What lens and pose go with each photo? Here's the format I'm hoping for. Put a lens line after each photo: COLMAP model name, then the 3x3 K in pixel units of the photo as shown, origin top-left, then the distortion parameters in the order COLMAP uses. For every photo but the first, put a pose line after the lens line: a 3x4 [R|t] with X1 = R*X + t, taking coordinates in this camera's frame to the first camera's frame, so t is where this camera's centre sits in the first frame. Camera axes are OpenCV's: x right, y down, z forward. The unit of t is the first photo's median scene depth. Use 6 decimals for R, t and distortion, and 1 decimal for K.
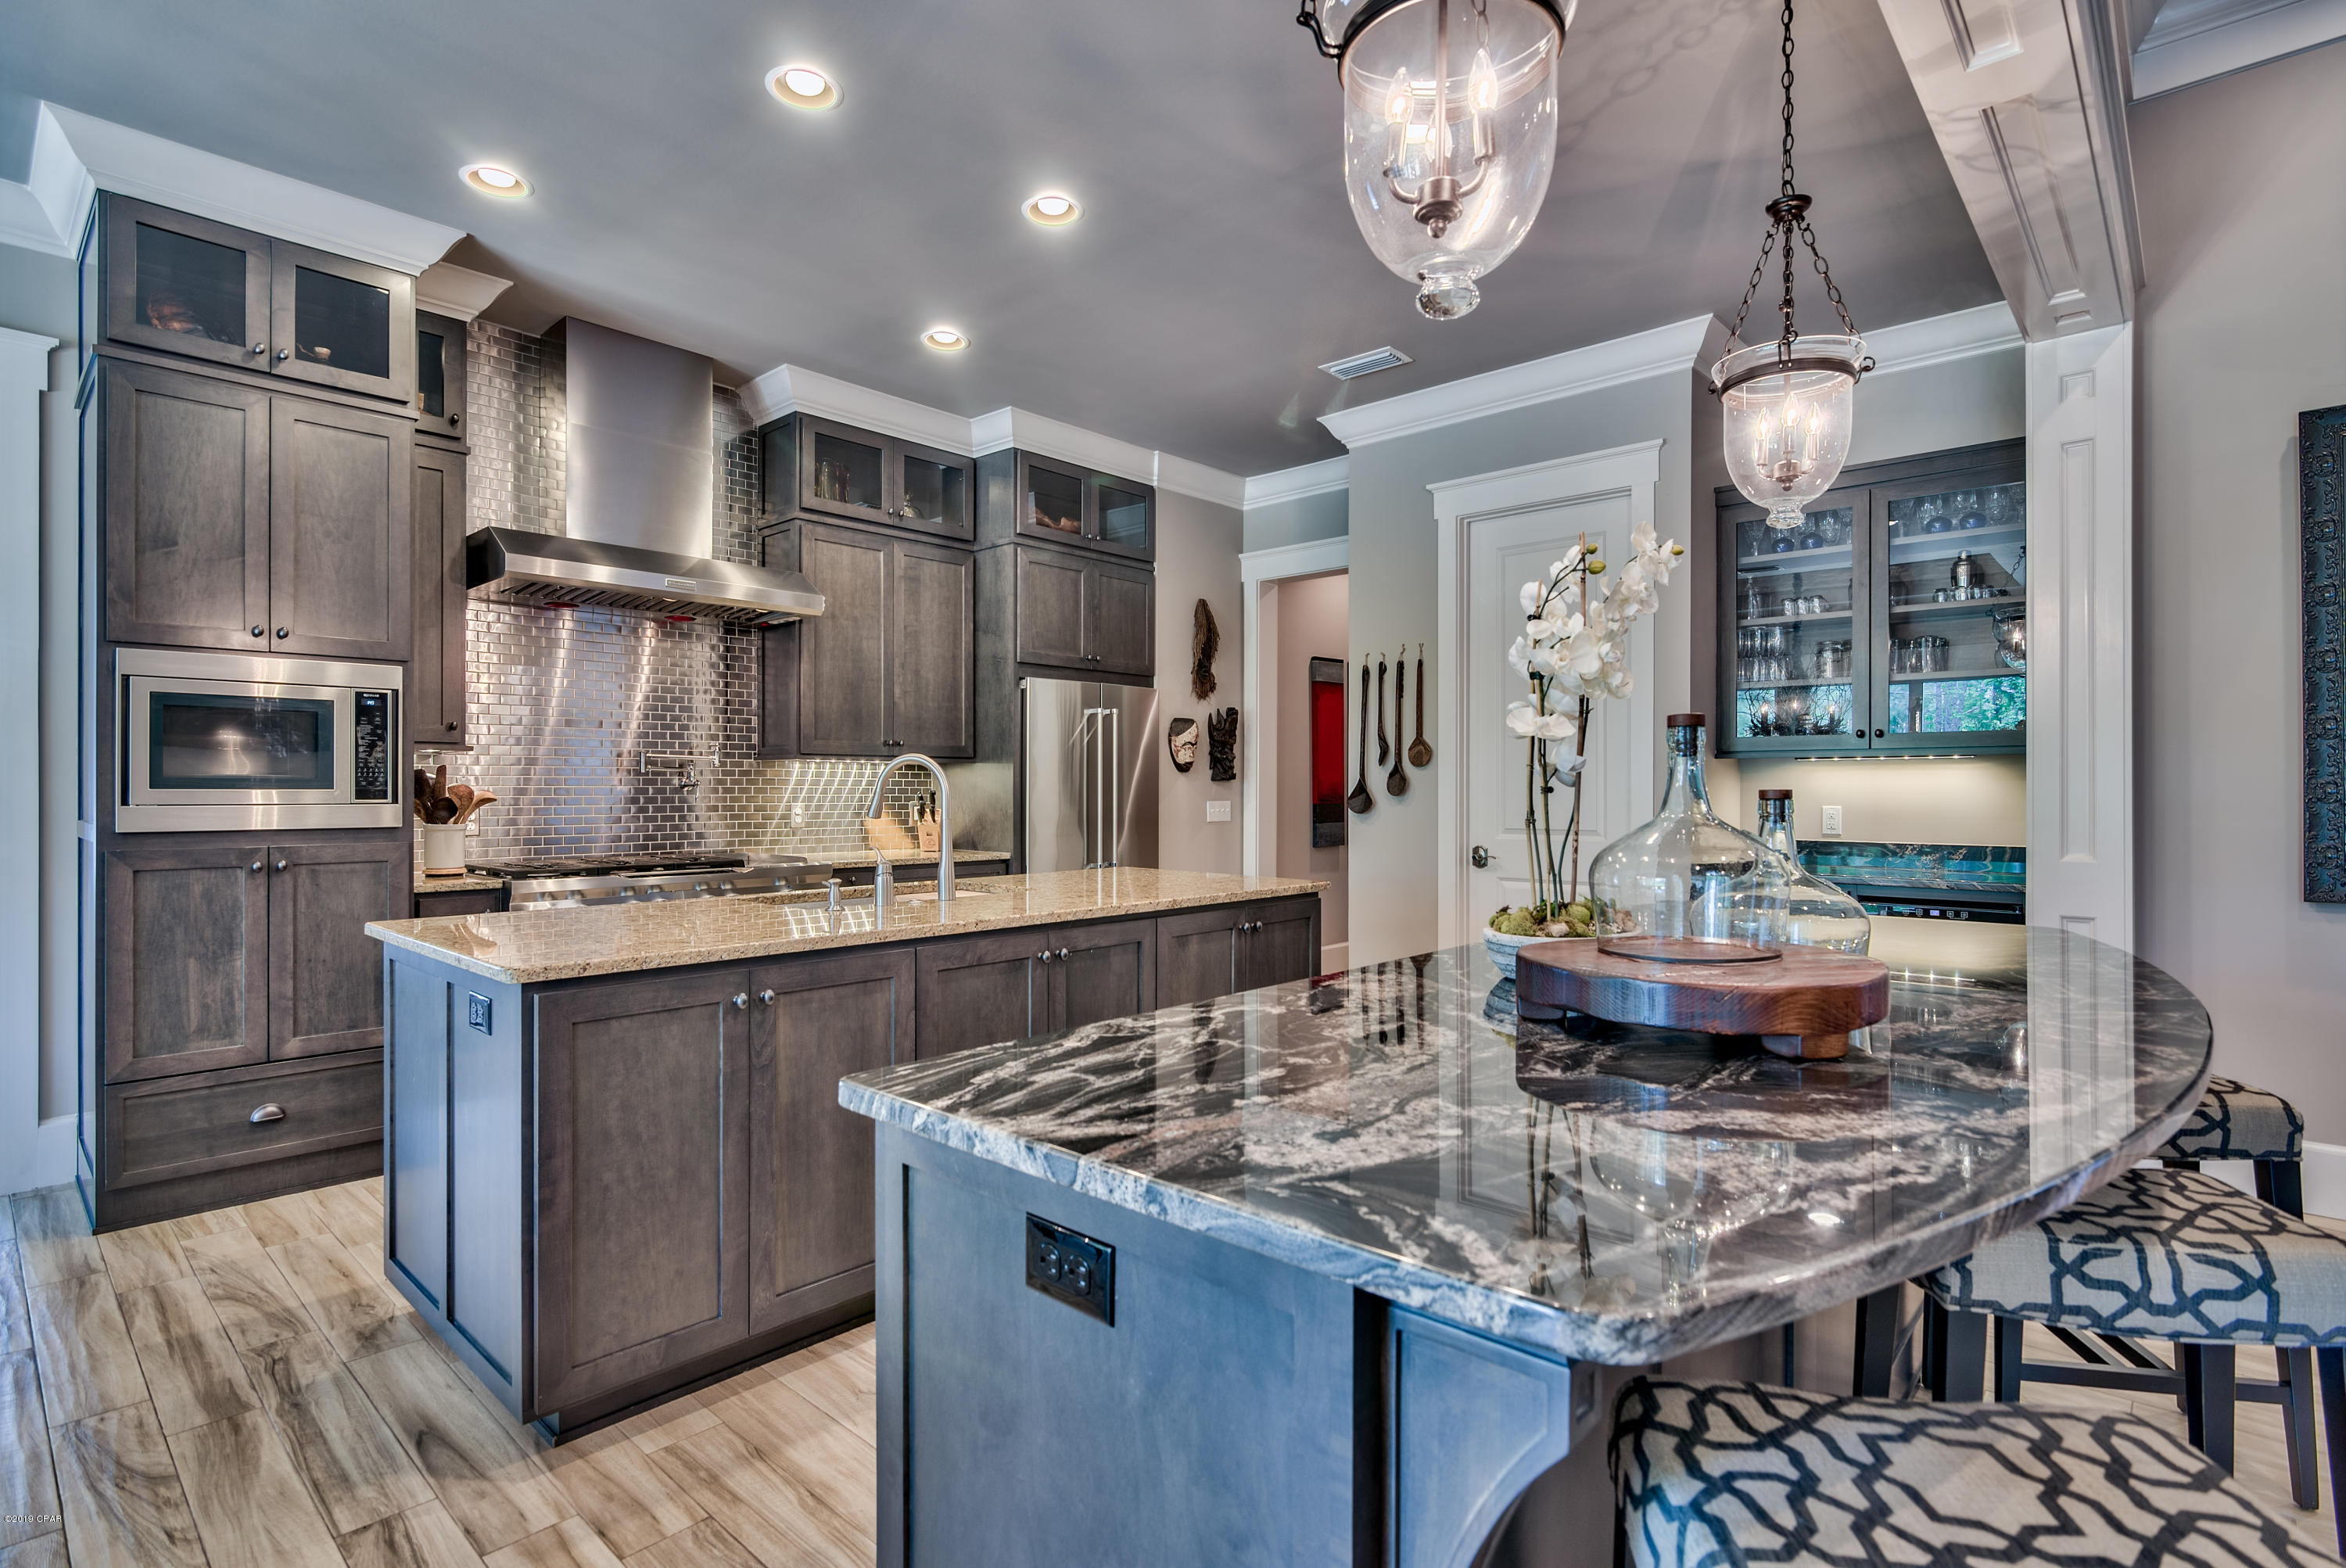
lens RADIAL K [[1149.7, 0, 1161.9], [0, 1149.7, 784.6], [0, 0, 1]] dist [-0.007556, 0.002065]
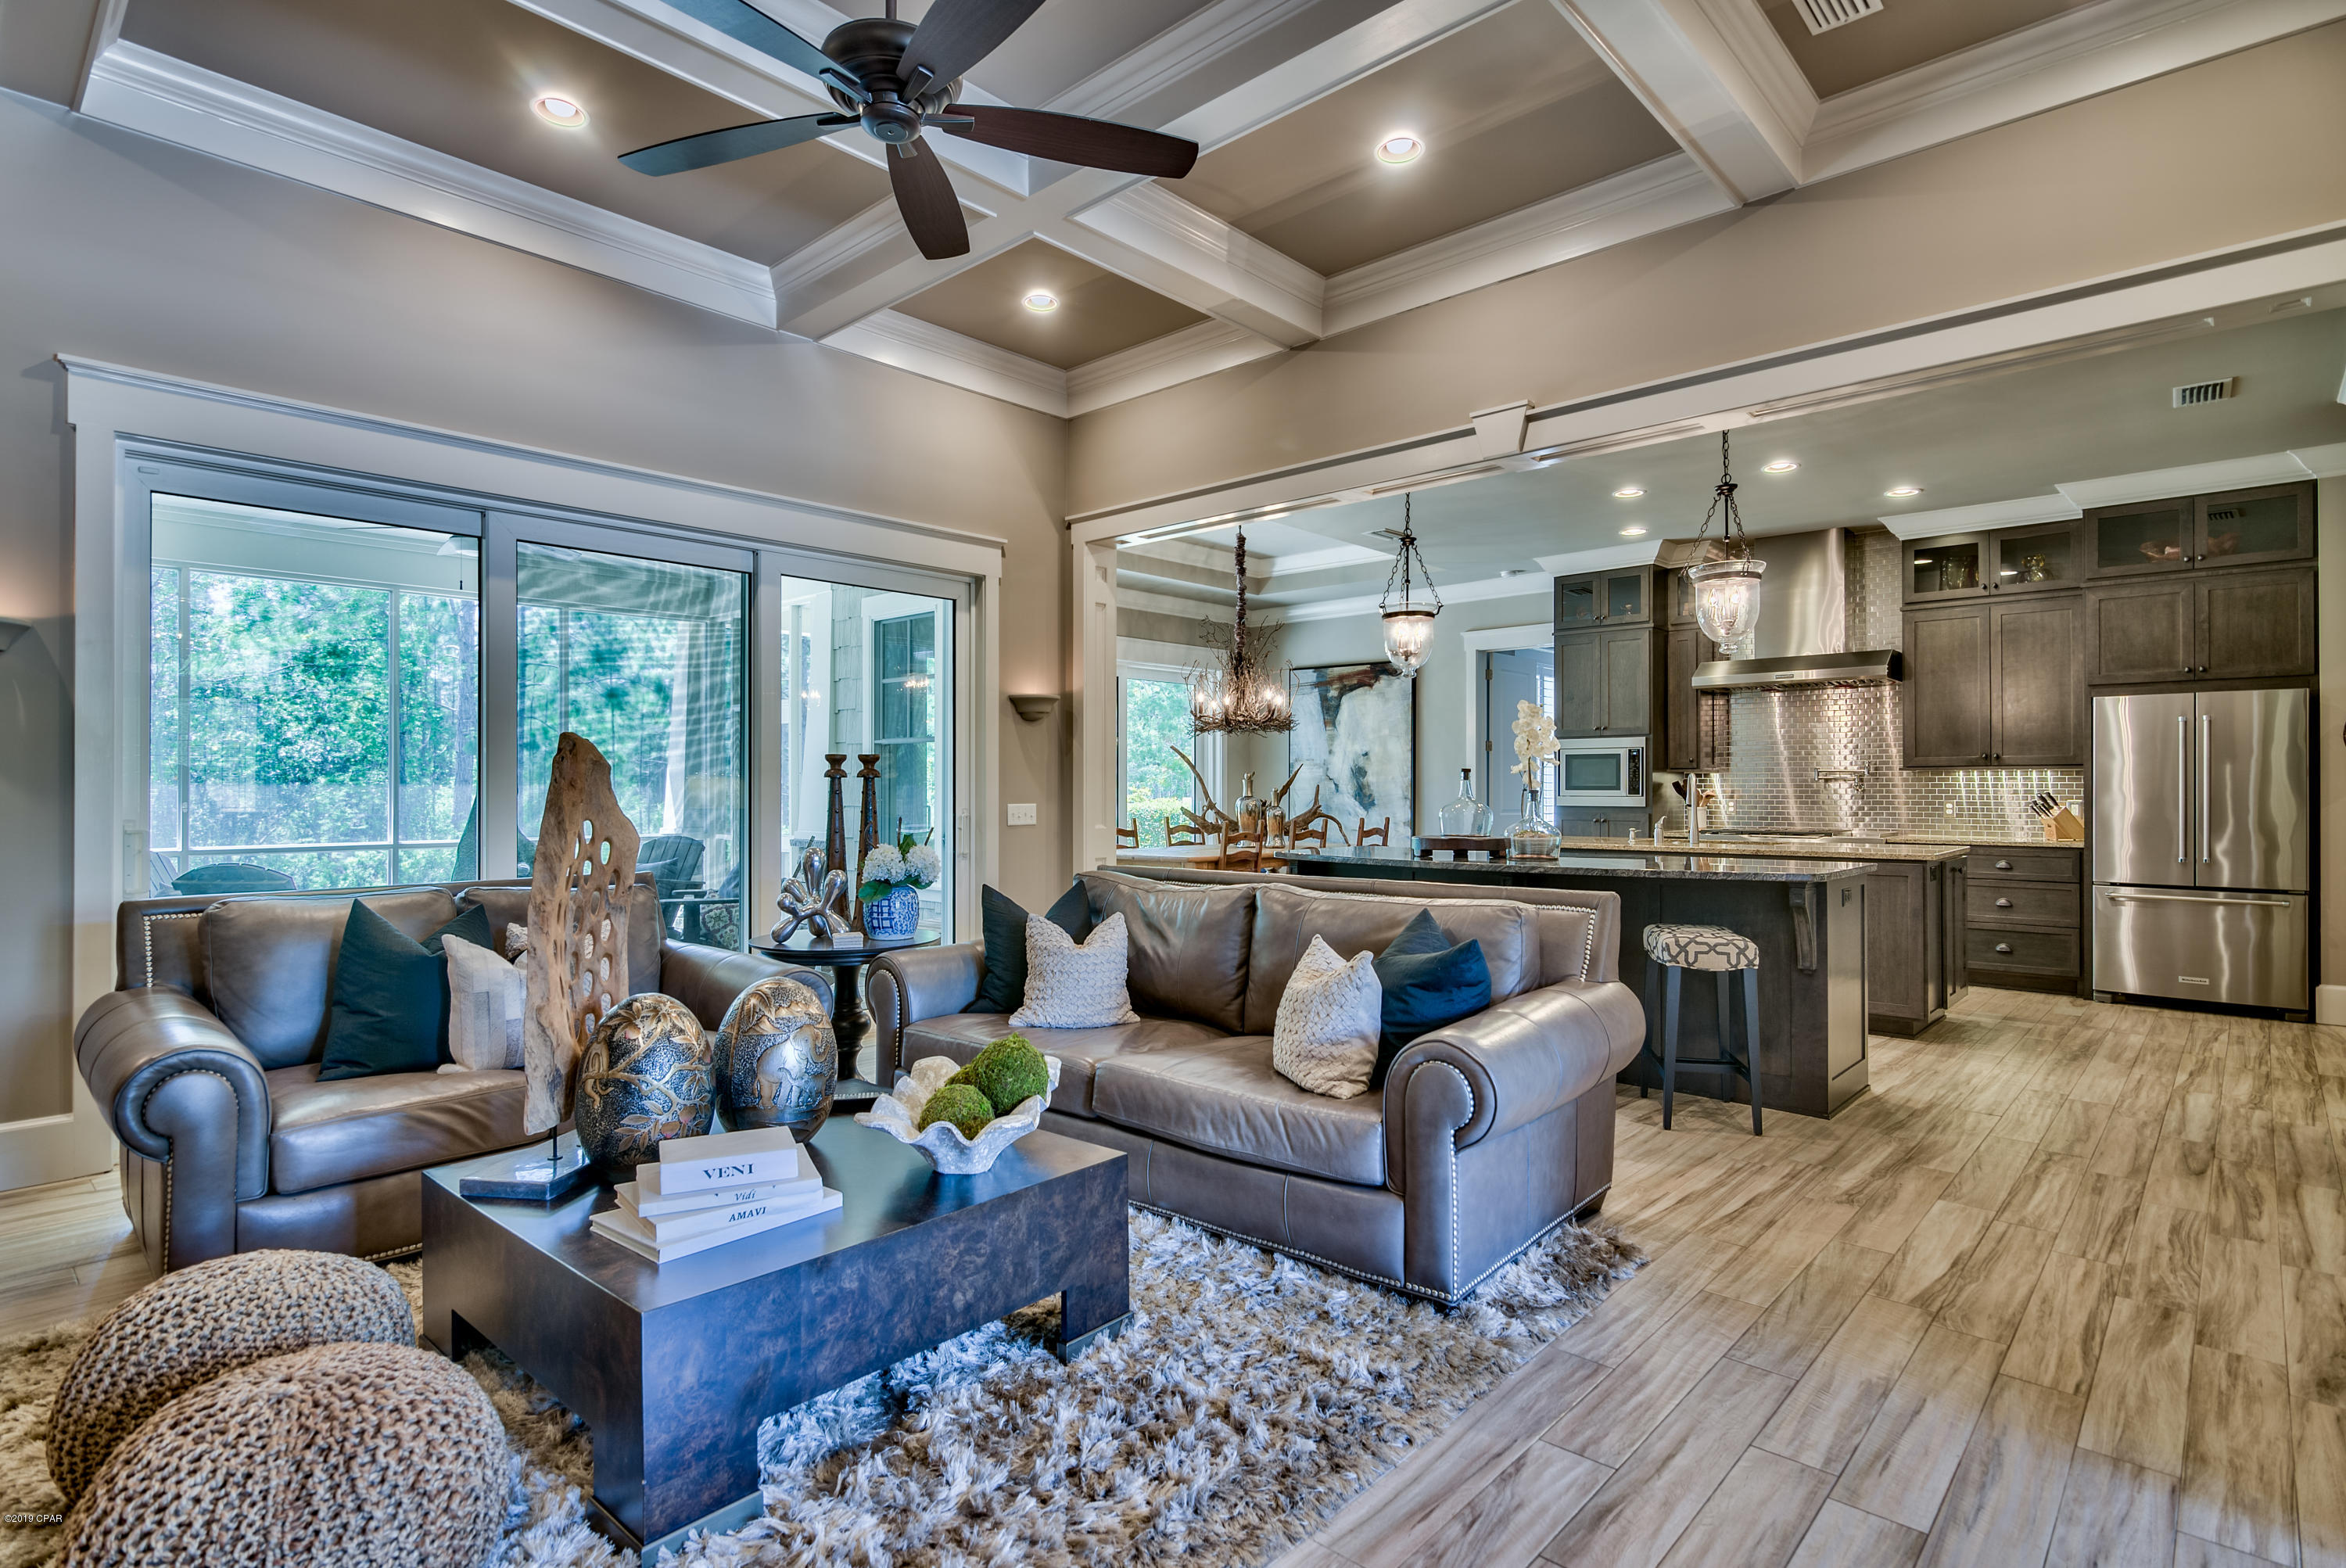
lens RADIAL K [[1149.7, 0, 1192.5], [0, 1149.7, 785.9], [0, 0, 1]] dist [-0.007556, 0.002065]
pose [[0.004789, -0.004473, -0.999979, 1.539885], [0.003492, 0.999984, -0.004457, 0.002169], [0.999982, -0.003470, 0.004804, 0.083124]]
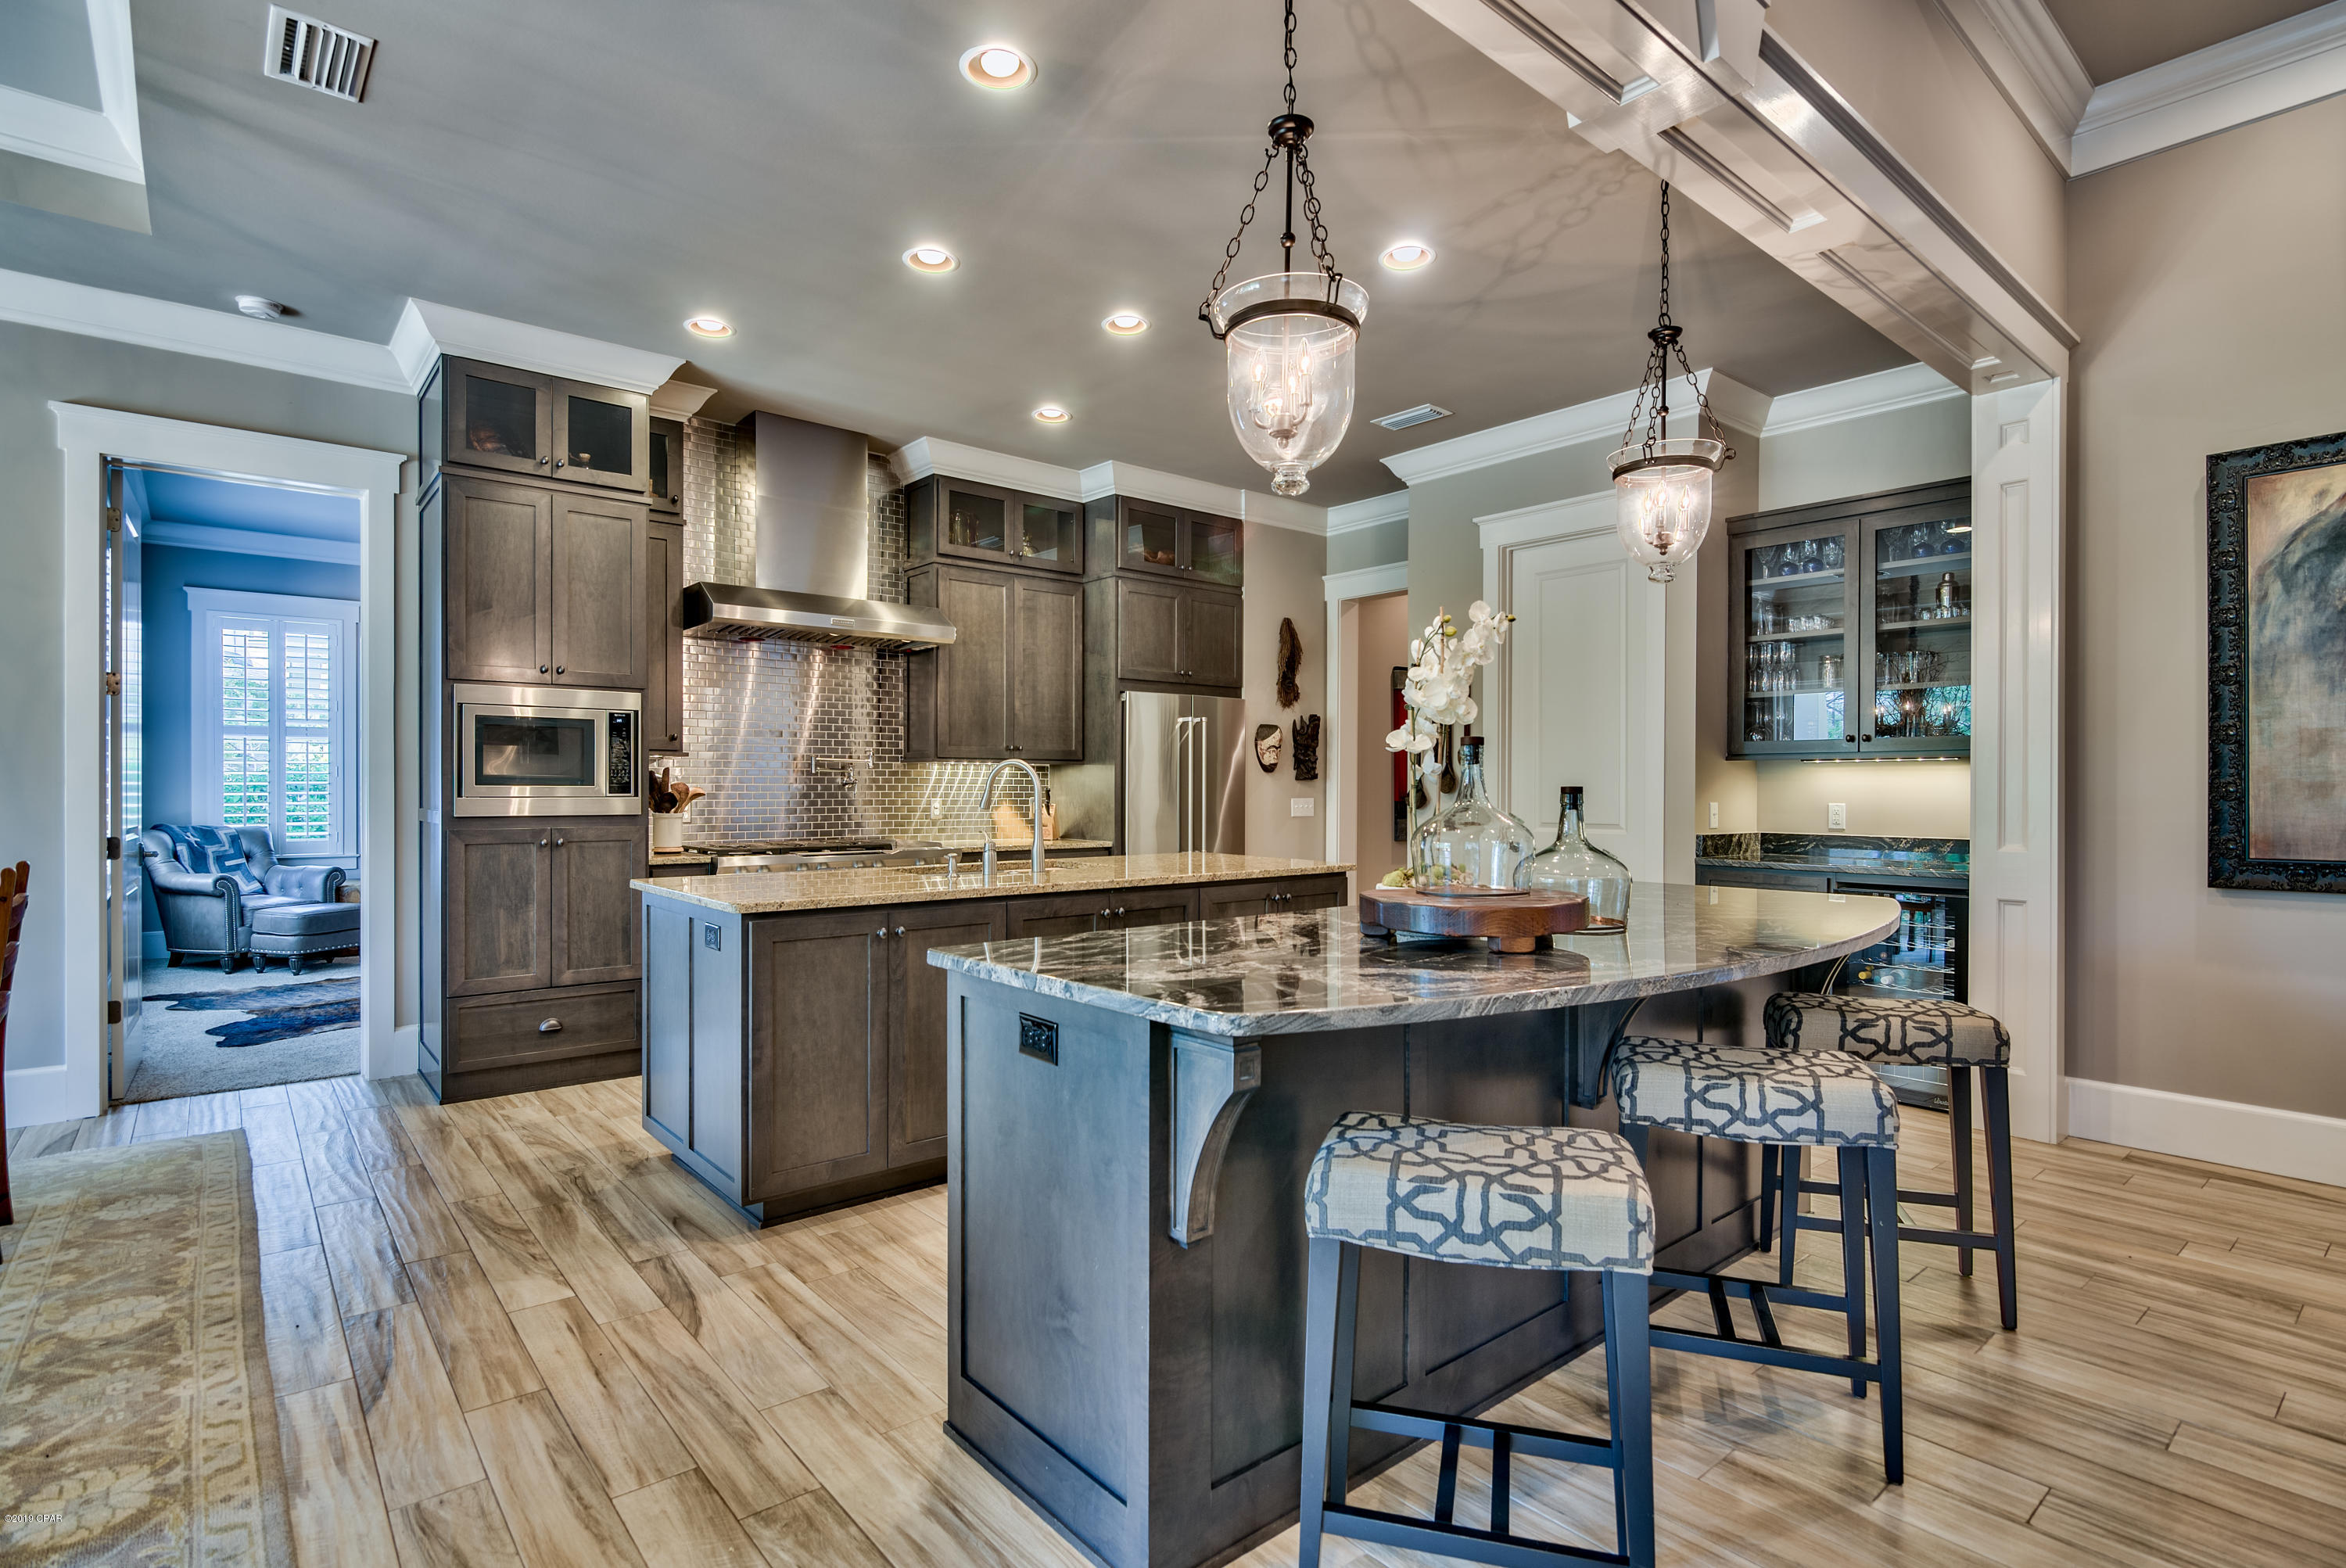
lens RADIAL K [[1149.7, 0, 1149.8], [0, 1149.7, 787.4], [0, 0, 1]] dist [-0.007556, 0.002065]
pose [[0.990767, 0.001711, -0.135563, 0.091929], [-0.001270, 0.999994, 0.003346, 0.000520], [0.135568, -0.003143, 0.990763, -0.218047]]
